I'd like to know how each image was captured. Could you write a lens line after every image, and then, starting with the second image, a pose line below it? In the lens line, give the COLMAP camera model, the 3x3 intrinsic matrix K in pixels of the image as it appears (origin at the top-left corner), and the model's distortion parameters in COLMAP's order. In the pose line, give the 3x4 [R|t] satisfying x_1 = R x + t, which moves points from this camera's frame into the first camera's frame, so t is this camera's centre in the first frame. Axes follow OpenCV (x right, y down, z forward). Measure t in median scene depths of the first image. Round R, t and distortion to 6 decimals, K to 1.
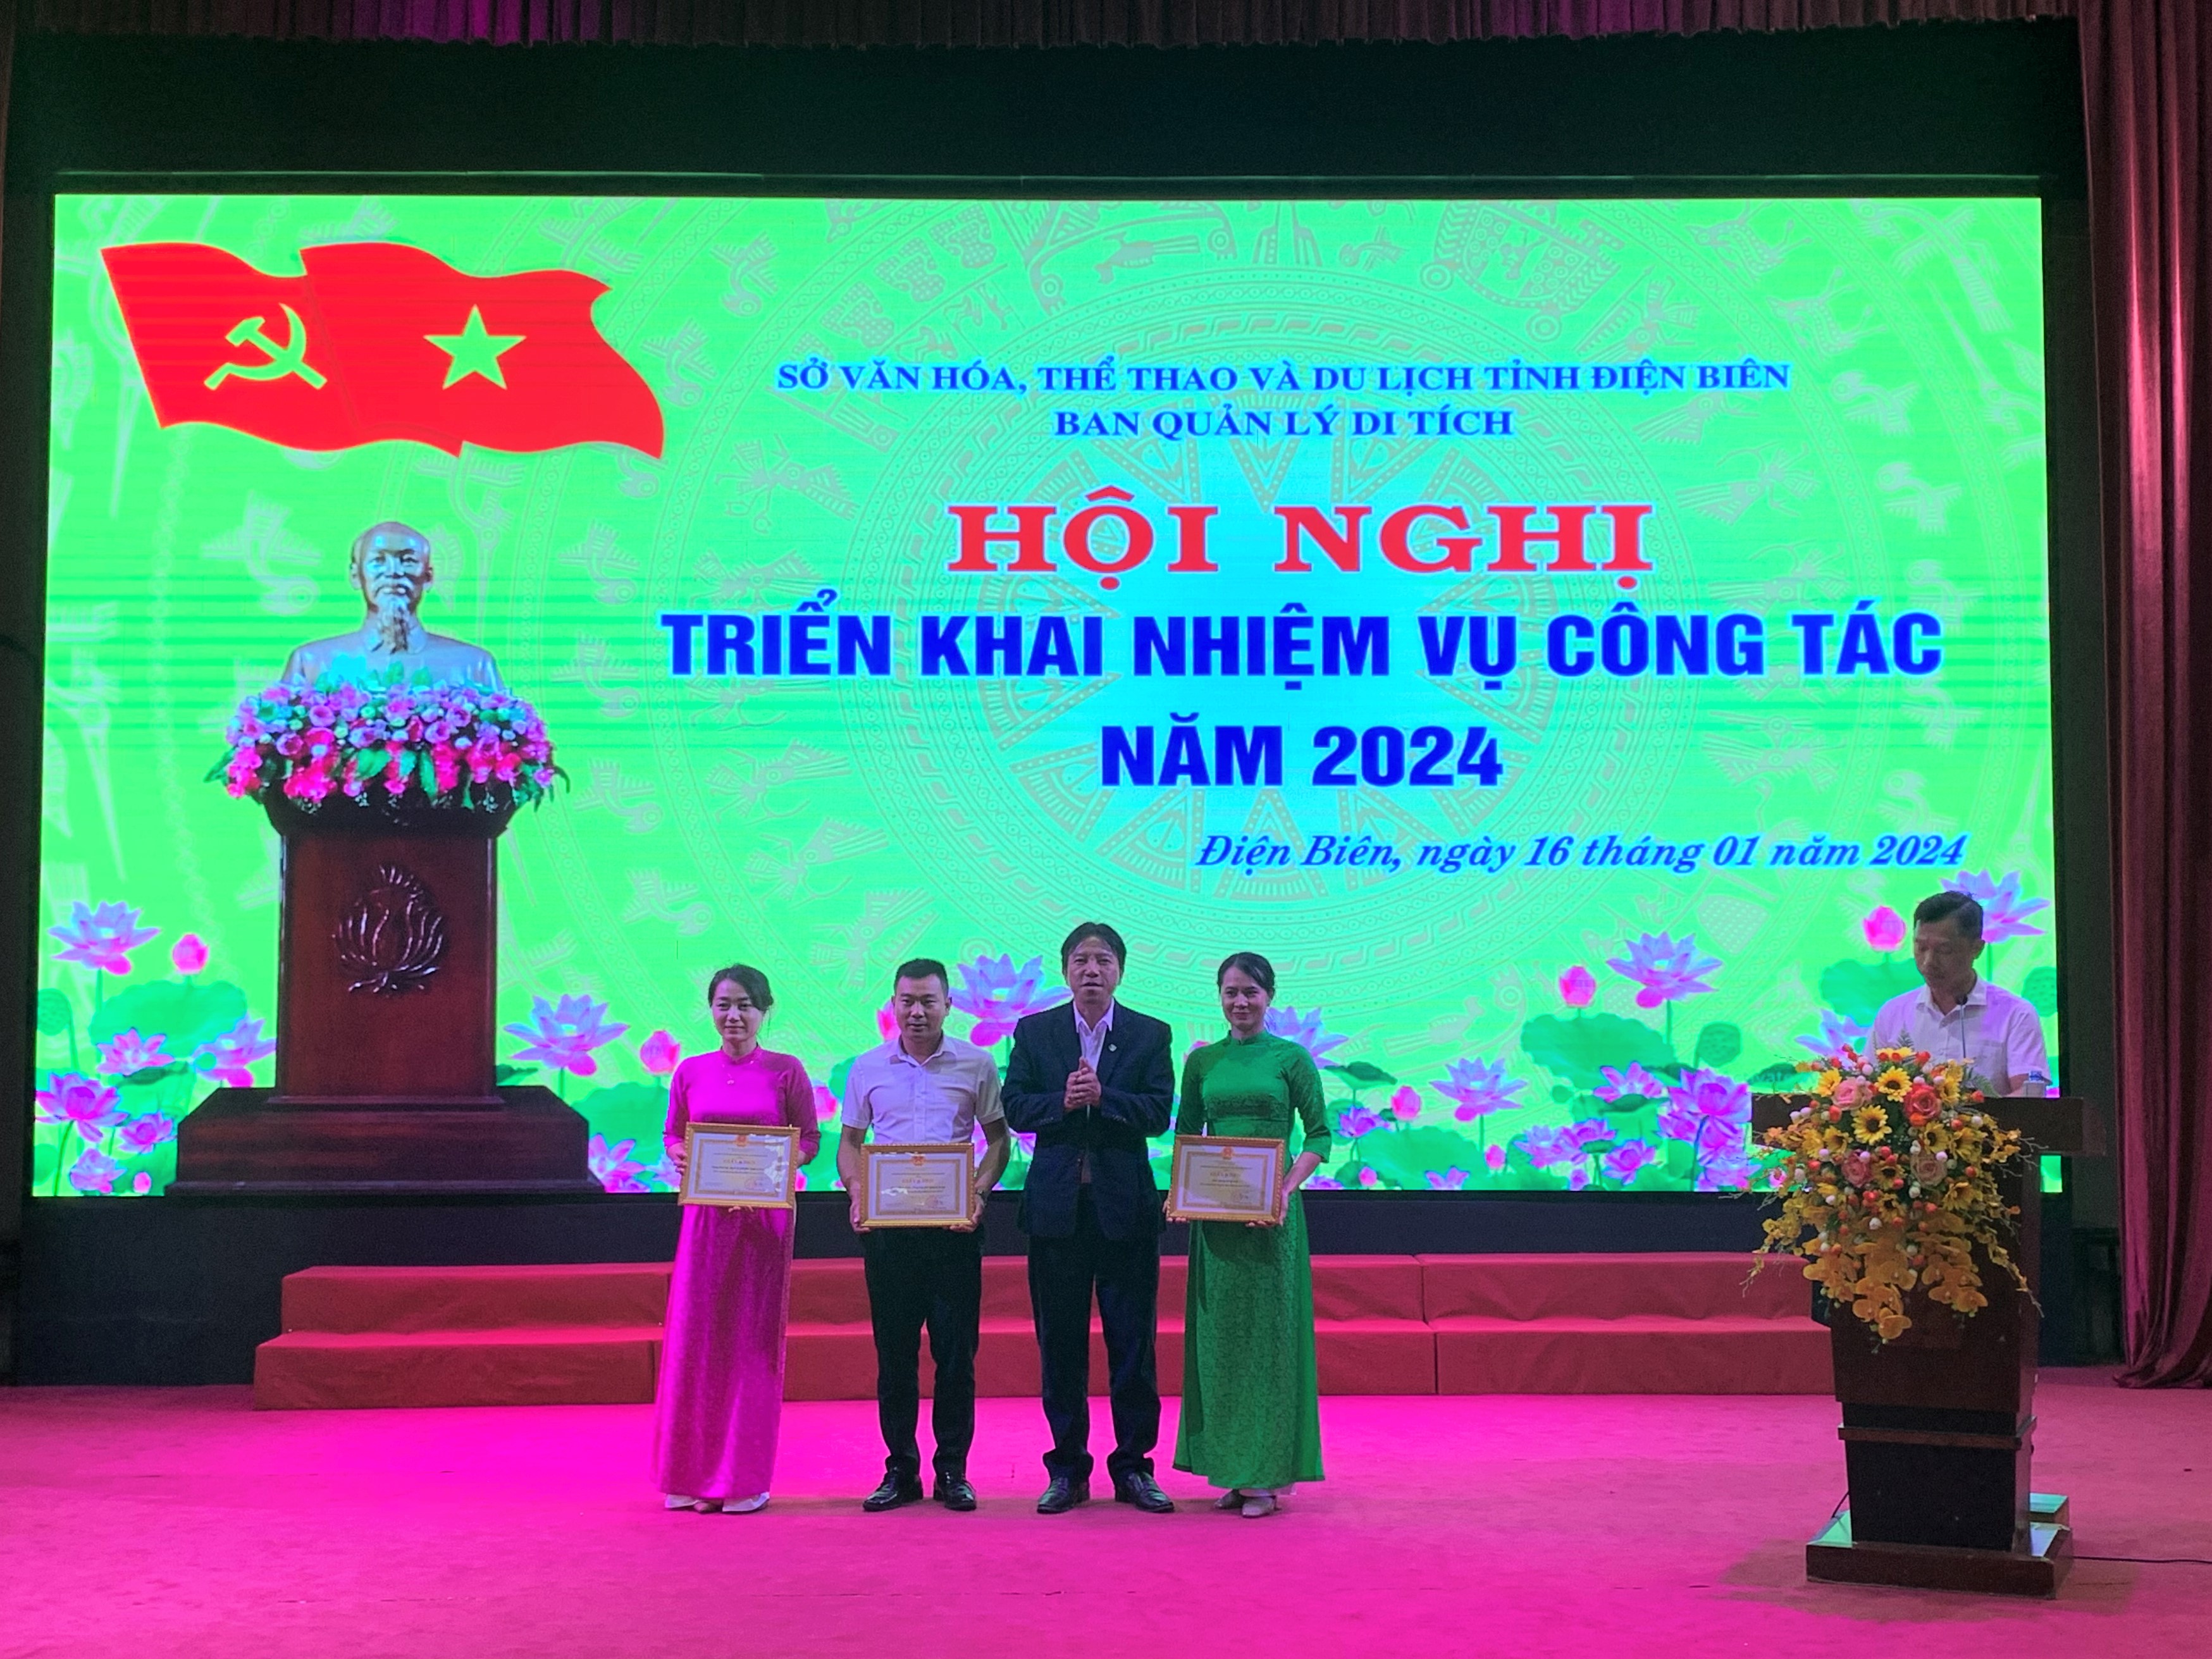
lens RADIAL K [[2385.8, 0, 1168.5], [0, 2385.8, 1032.0], [0, 0, 1]] dist [0.012652, -0.162483]
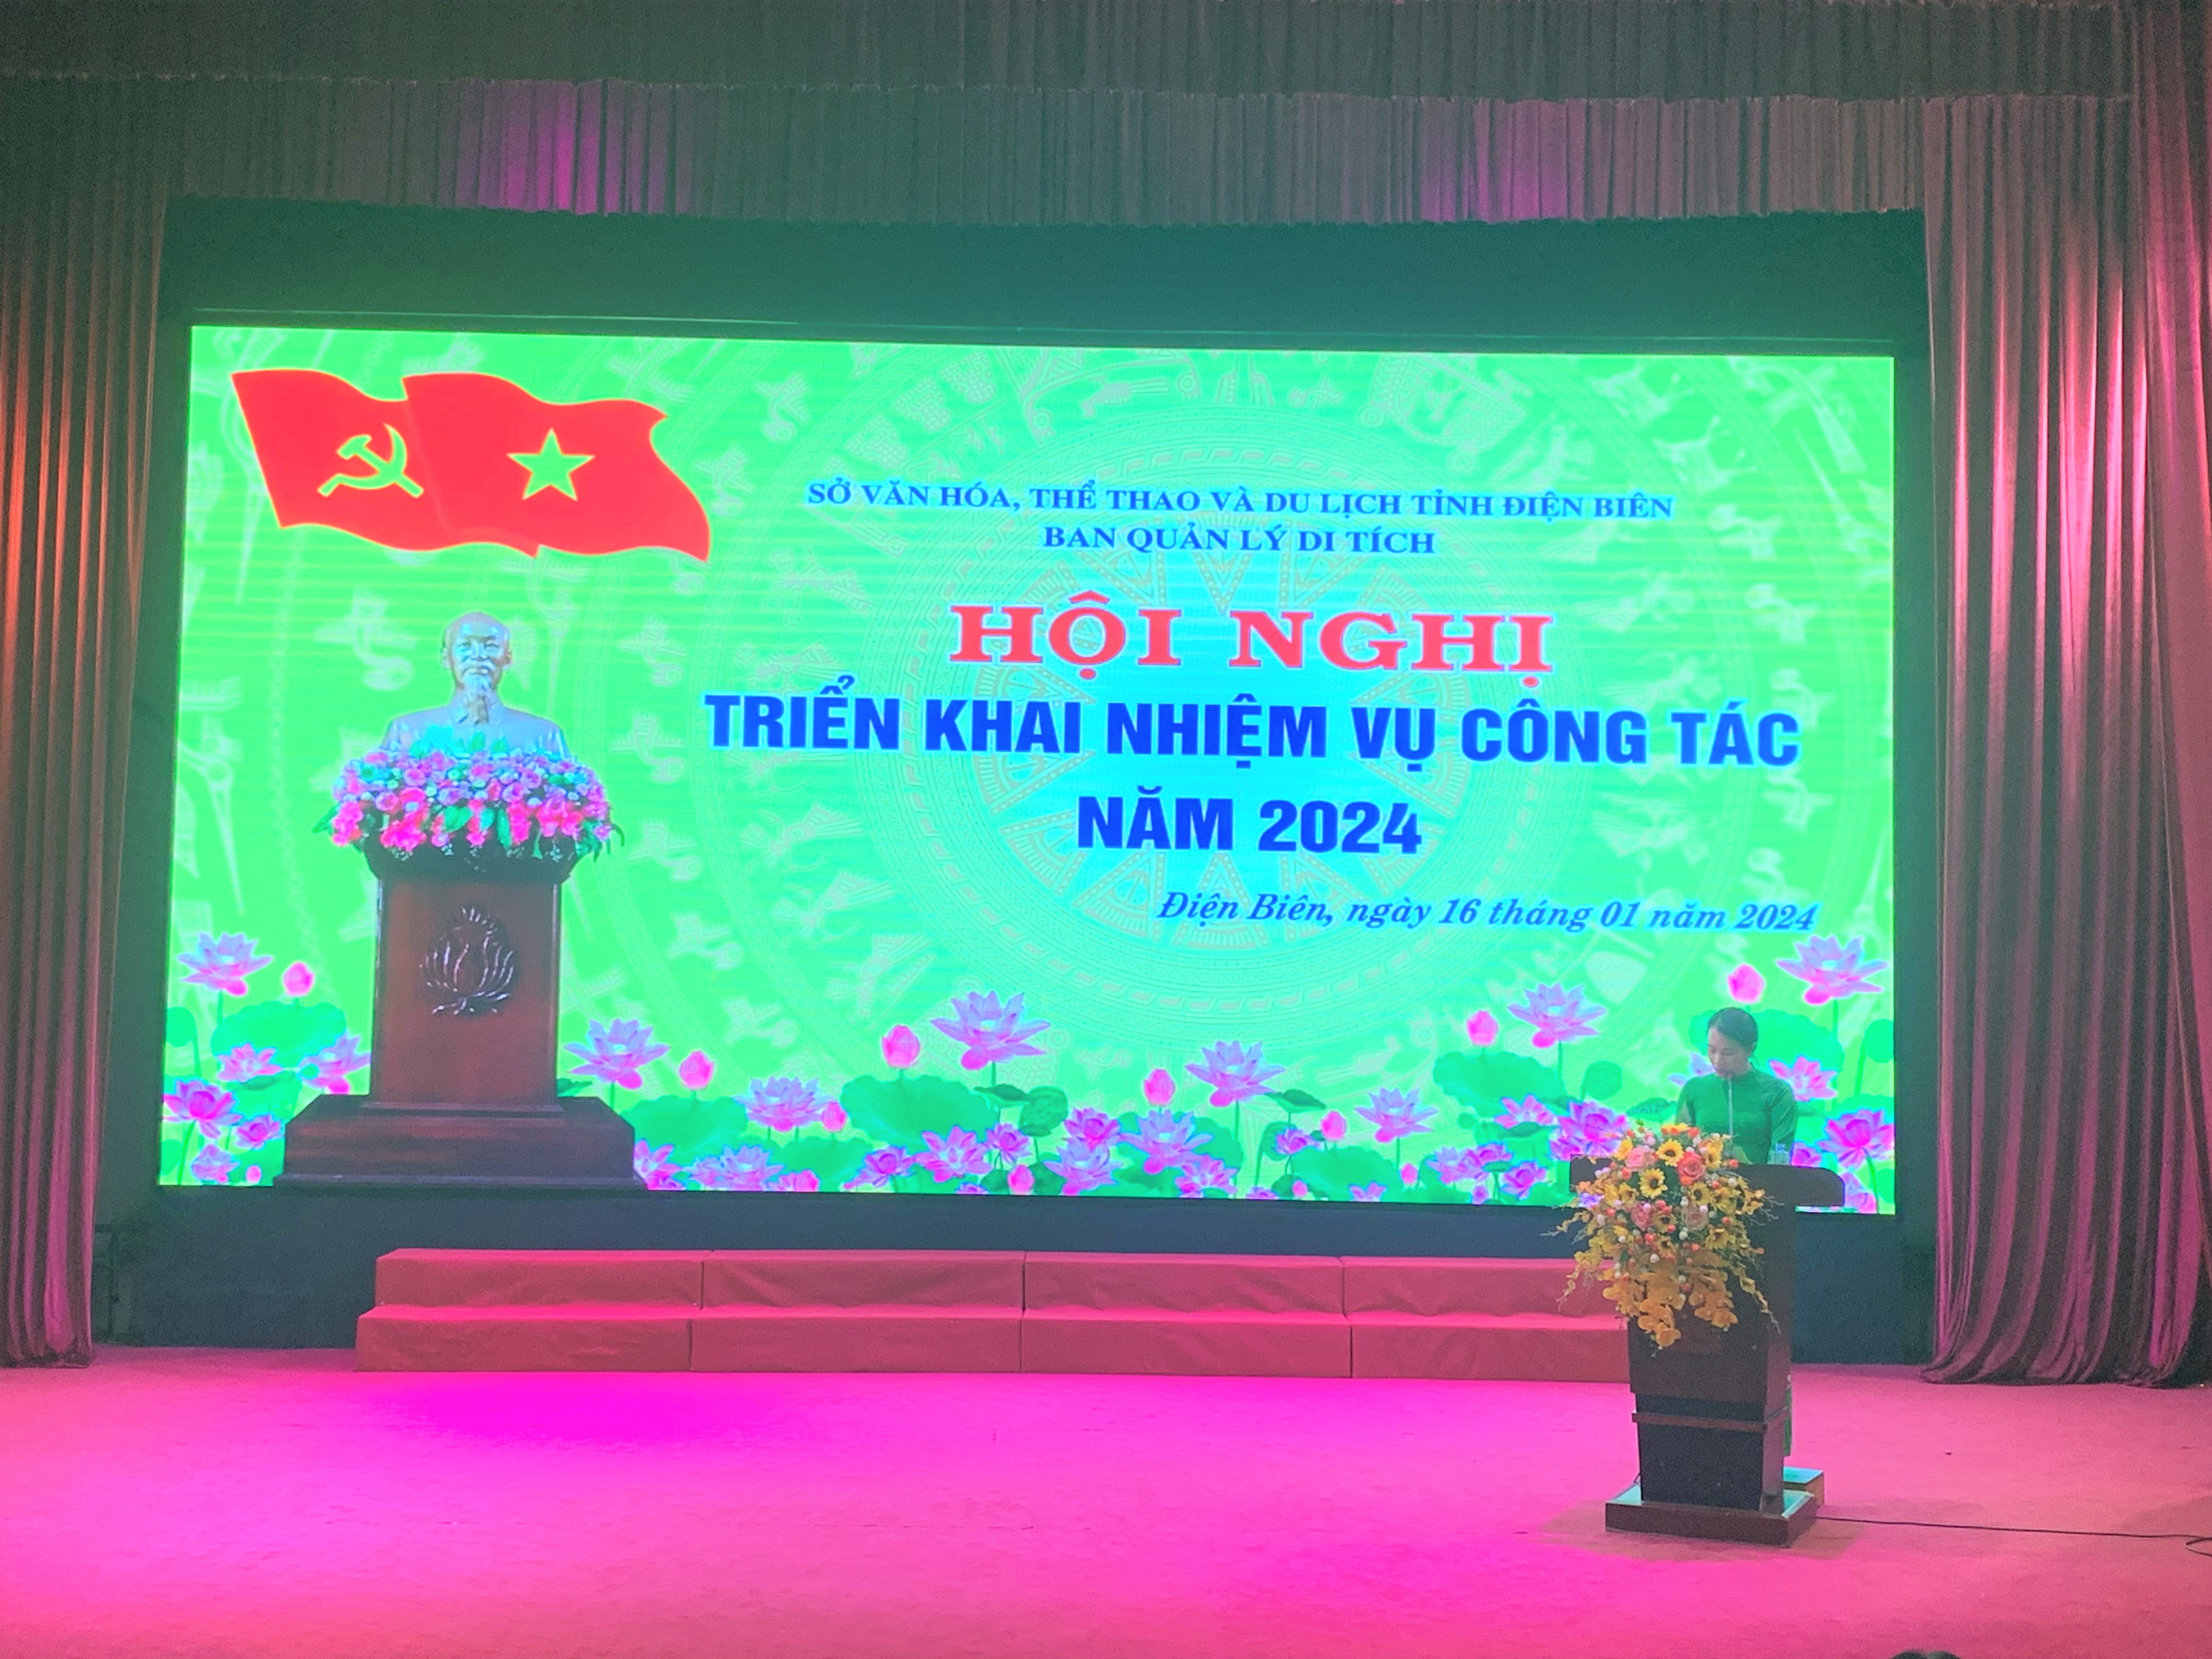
lens RADIAL K [[2893.9, 0, 1106.0], [0, 2893.9, 829.5], [0, 0, 1]] dist [-0.014139, 0.007407]
pose [[0.999776, 0.018005, -0.011152, 0.001464], [-0.018317, 0.999424, -0.028580, -0.072218], [0.010631, 0.028777, 0.999529, -0.417598]]
